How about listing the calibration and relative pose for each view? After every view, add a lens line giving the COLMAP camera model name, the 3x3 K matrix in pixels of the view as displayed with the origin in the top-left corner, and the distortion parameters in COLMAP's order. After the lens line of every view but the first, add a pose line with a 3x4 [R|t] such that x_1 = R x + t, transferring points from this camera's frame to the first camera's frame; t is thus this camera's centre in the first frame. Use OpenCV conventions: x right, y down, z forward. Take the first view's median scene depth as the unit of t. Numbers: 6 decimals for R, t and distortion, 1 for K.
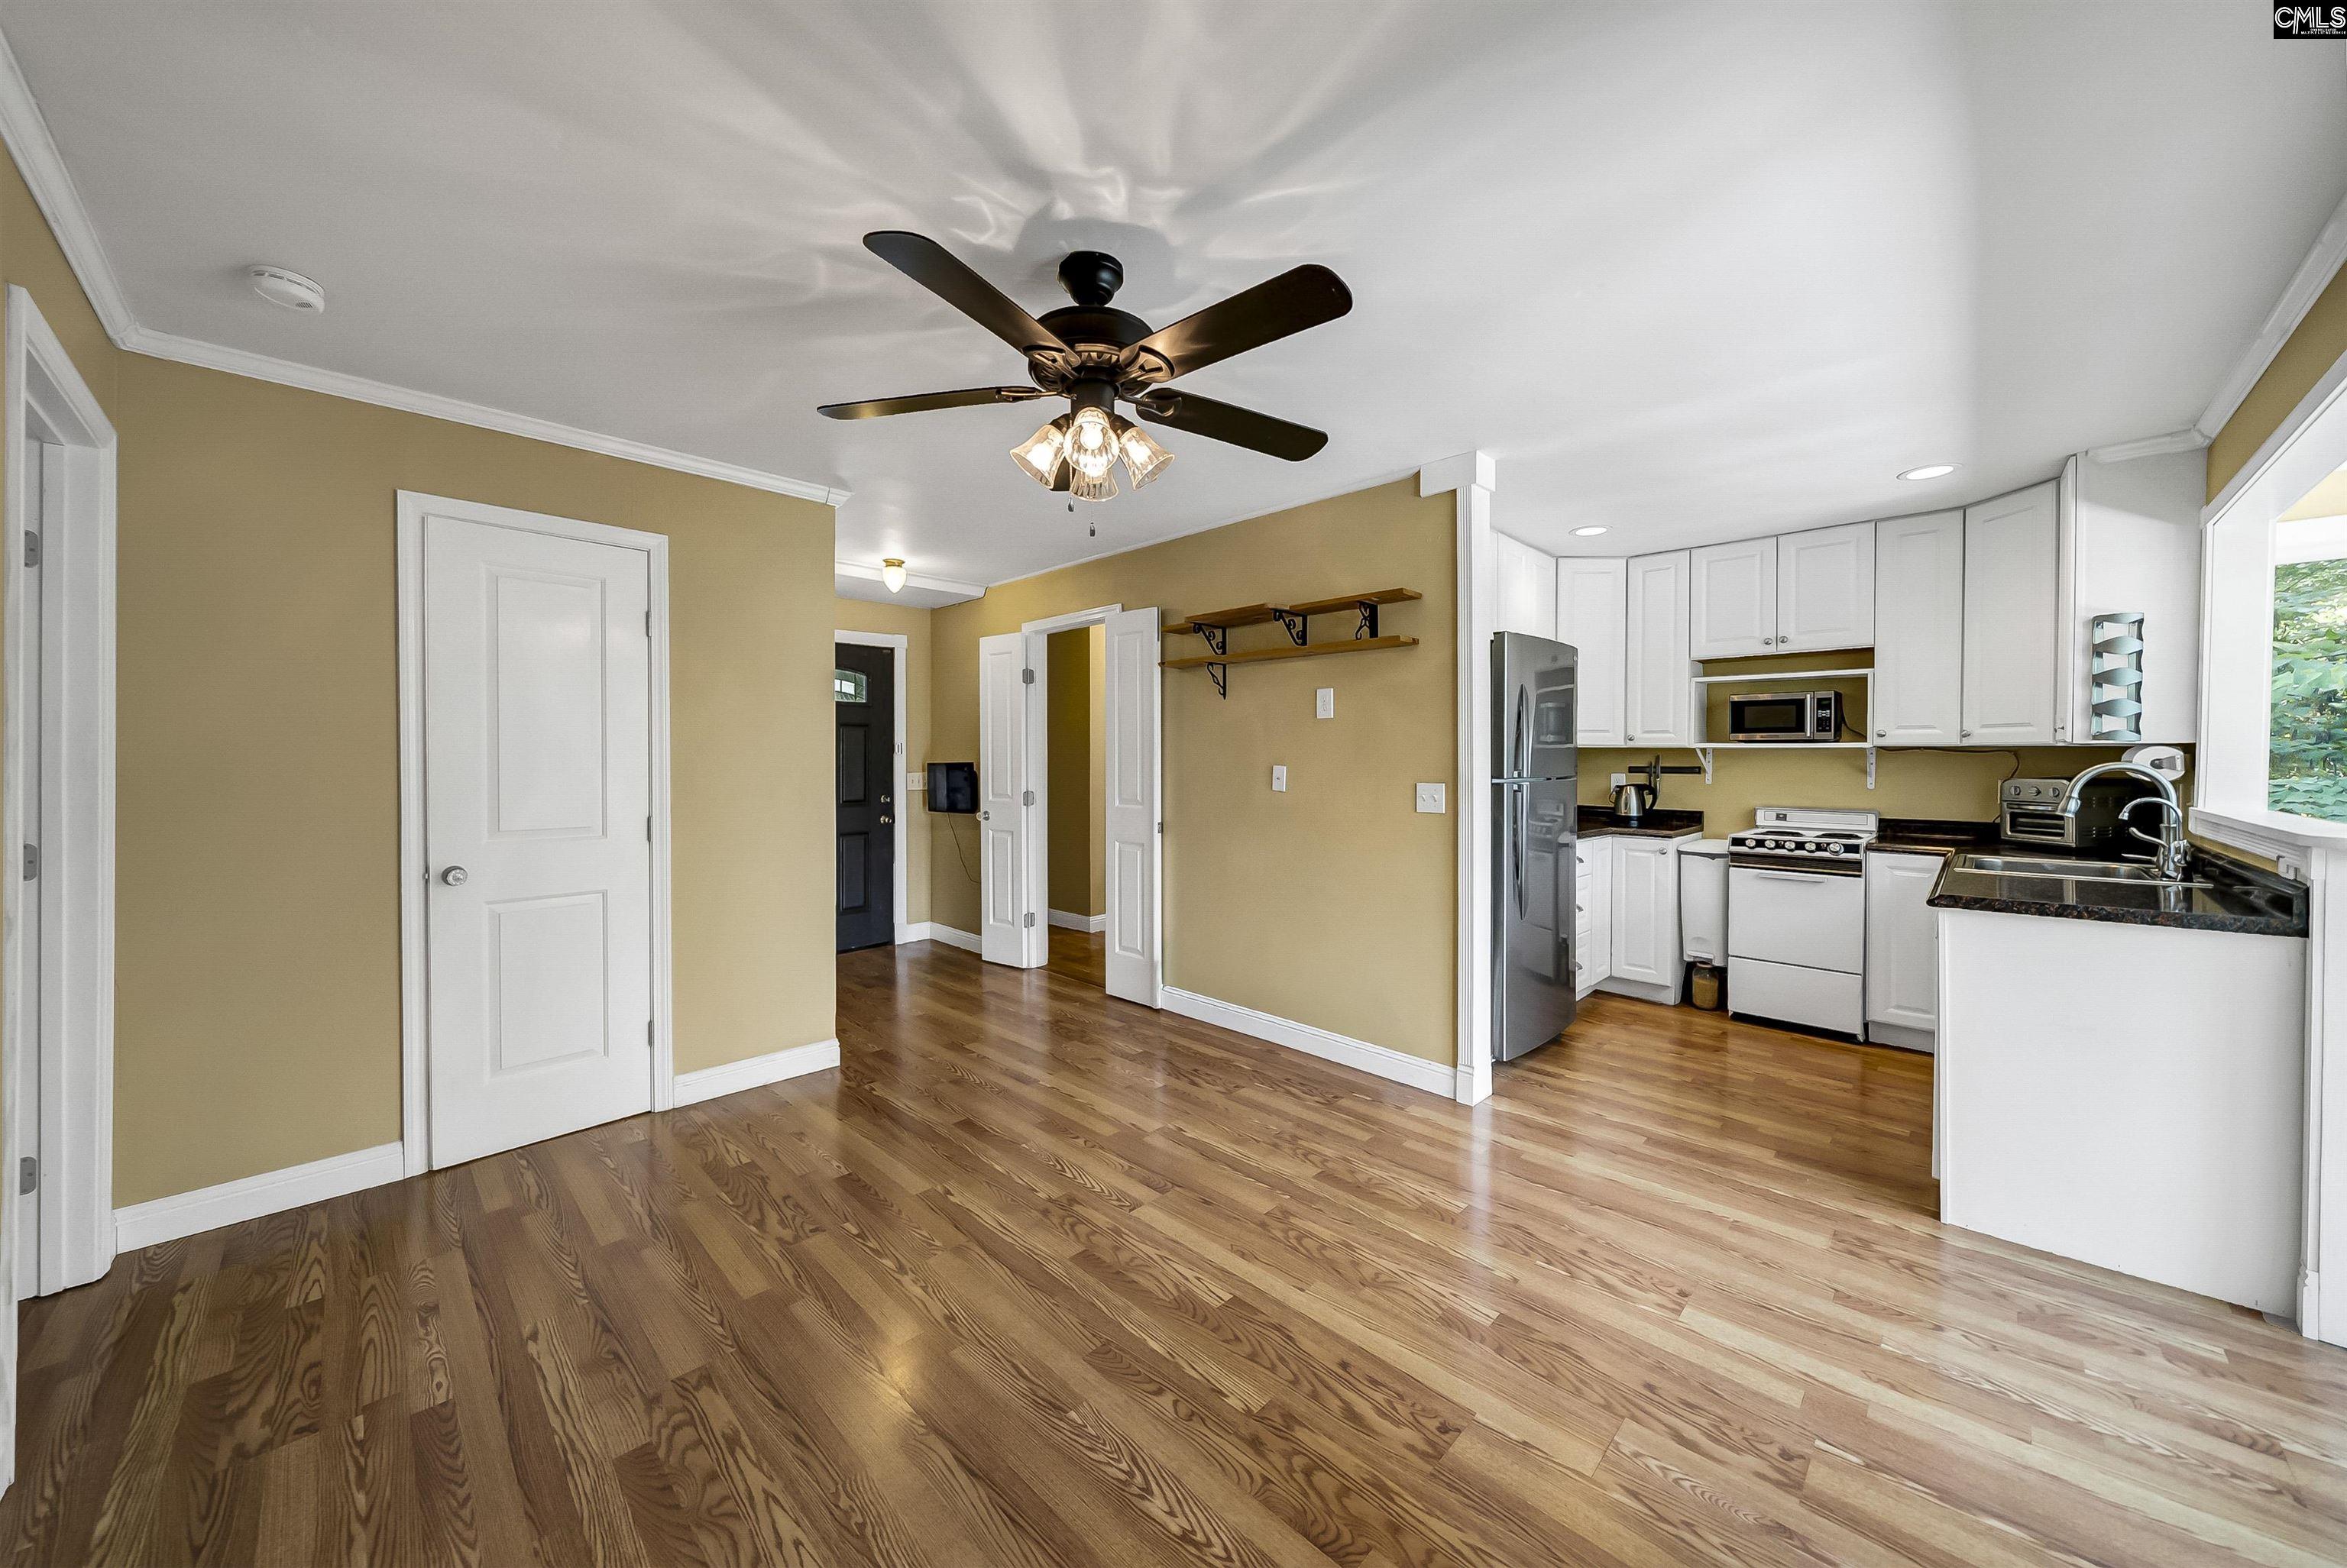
lens RADIAL K [[818.9, 0, 1161.9], [0, 818.9, 779.3], [0, 0, 1]] dist [-0.000373, 0.000049]
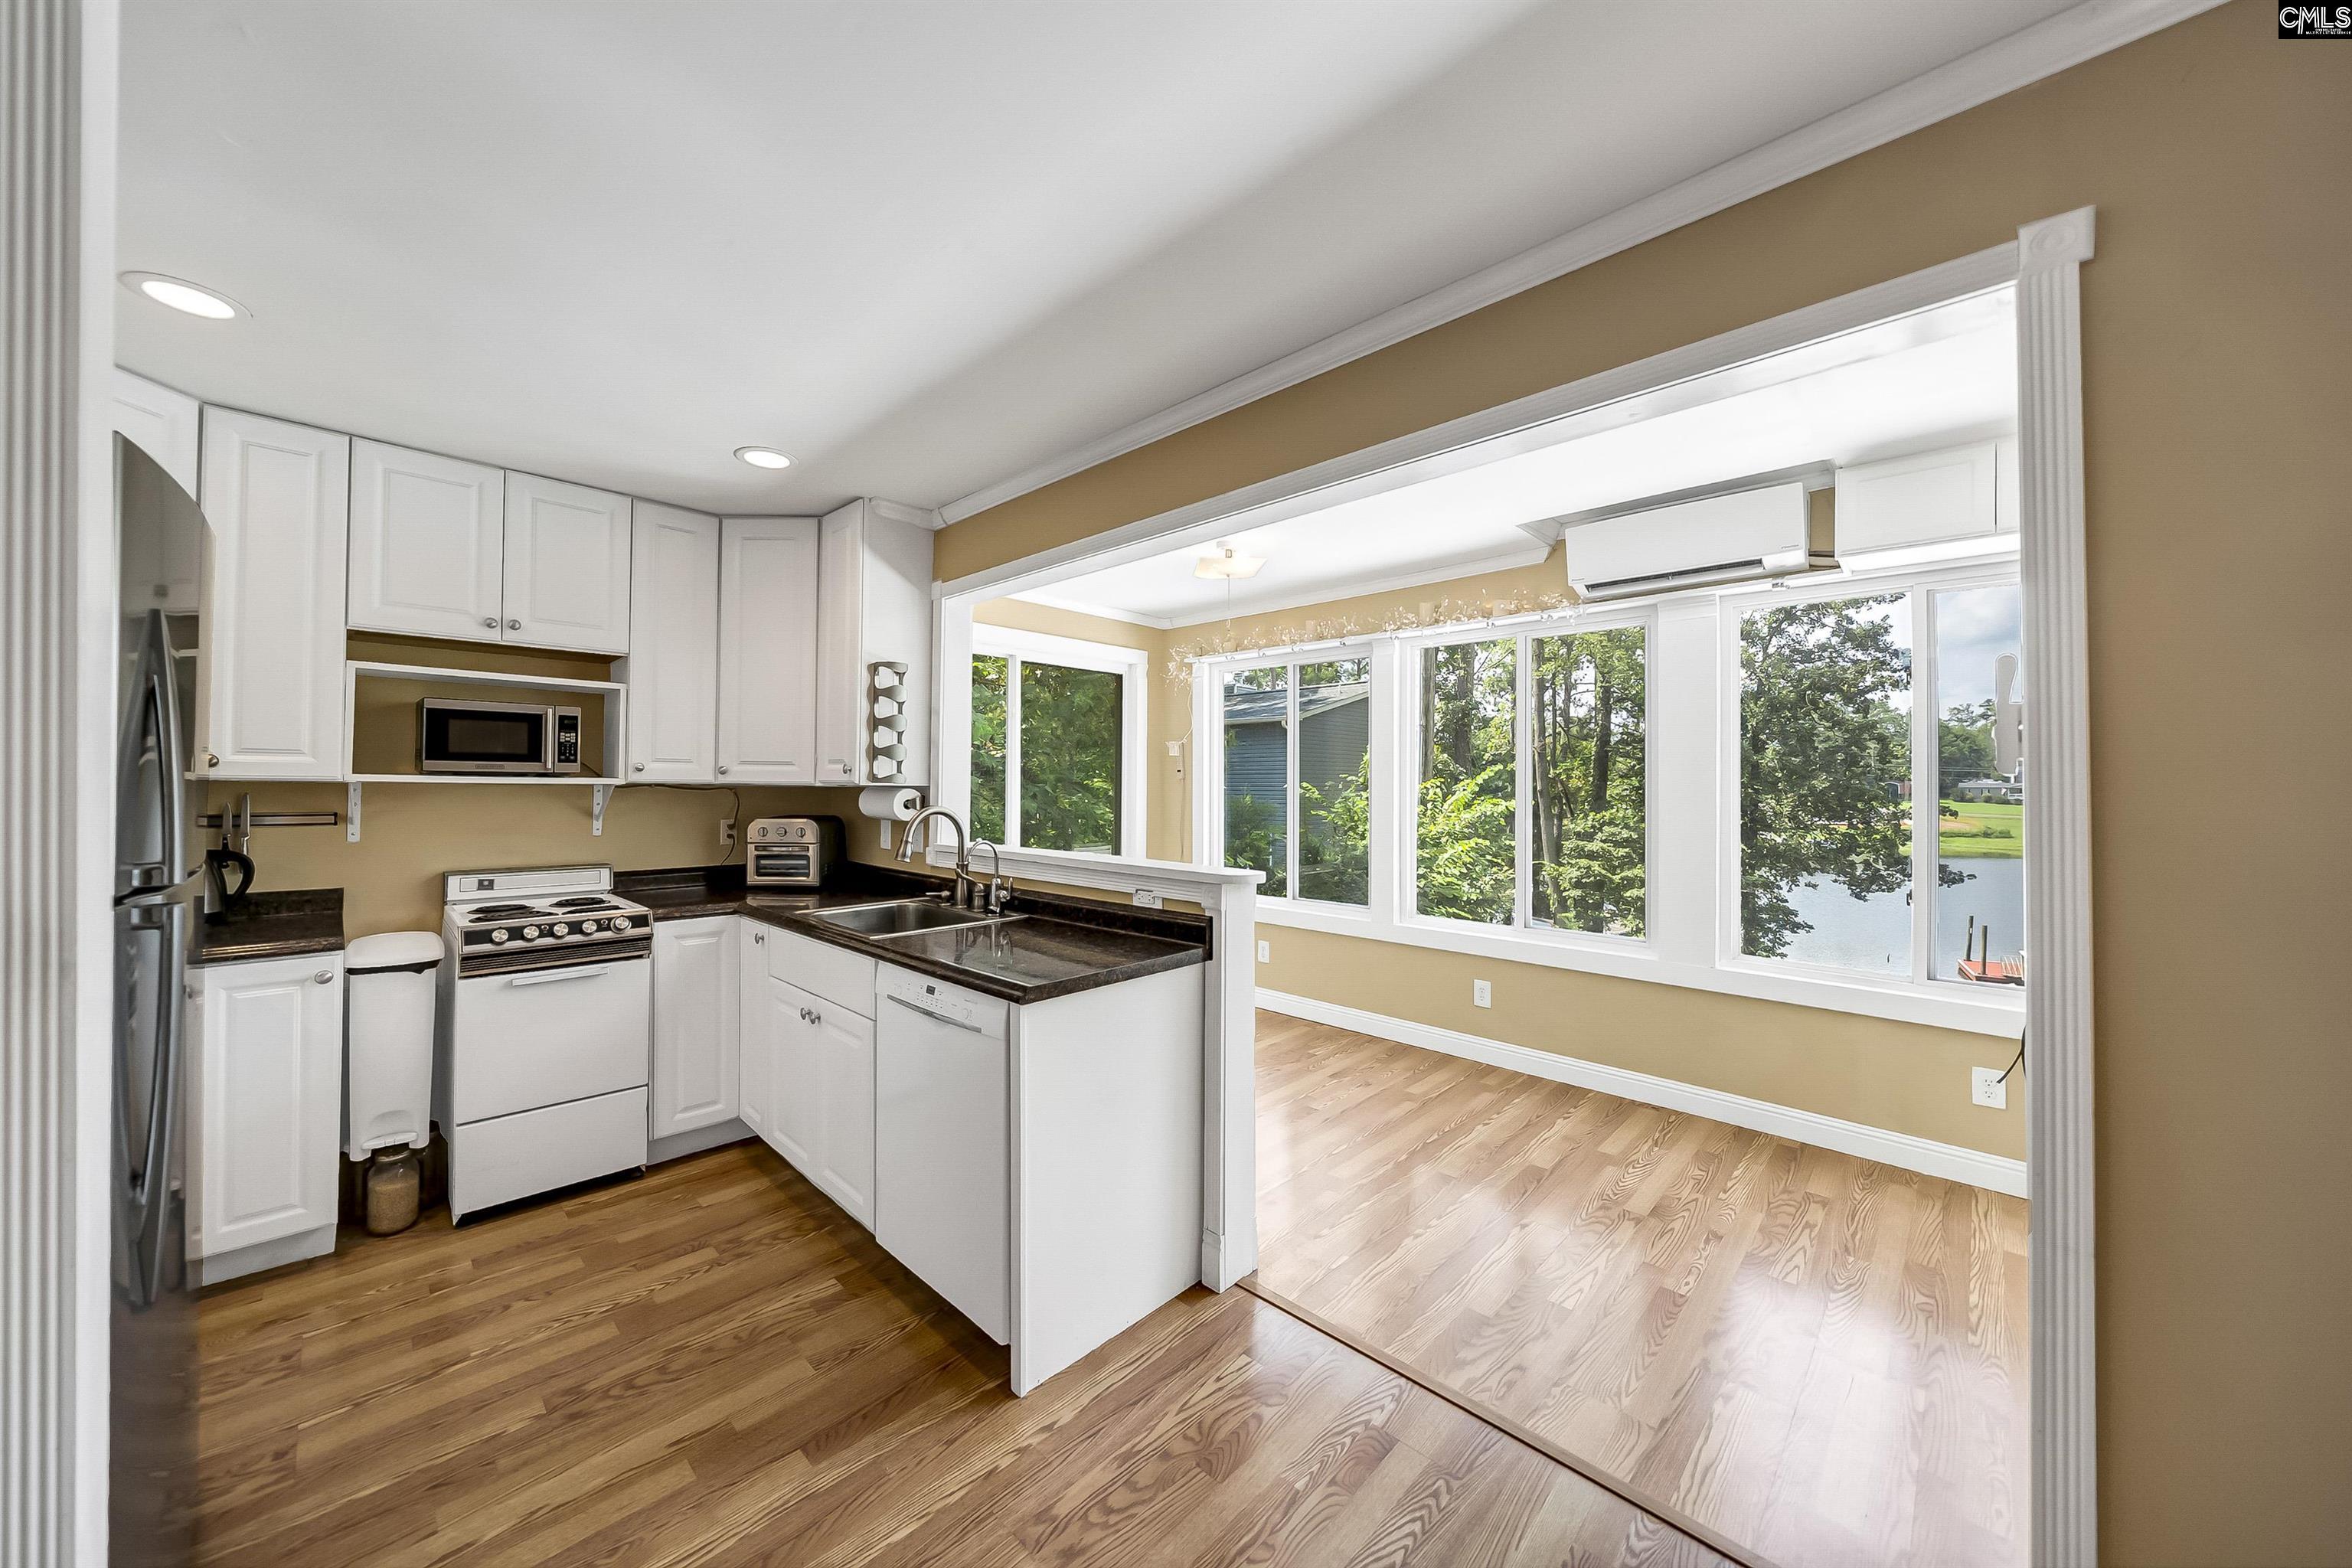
lens RADIAL K [[820.7, 0, 1164.4], [0, 820.7, 779.3], [0, 0, 1]] dist [-0.000373, 0.000049]
pose [[0.006311, 0.005640, 0.999964, 0.084172], [0.018460, 0.999813, -0.005755, -0.029131], [-0.999810, 0.018496, 0.006205, 0.467253]]
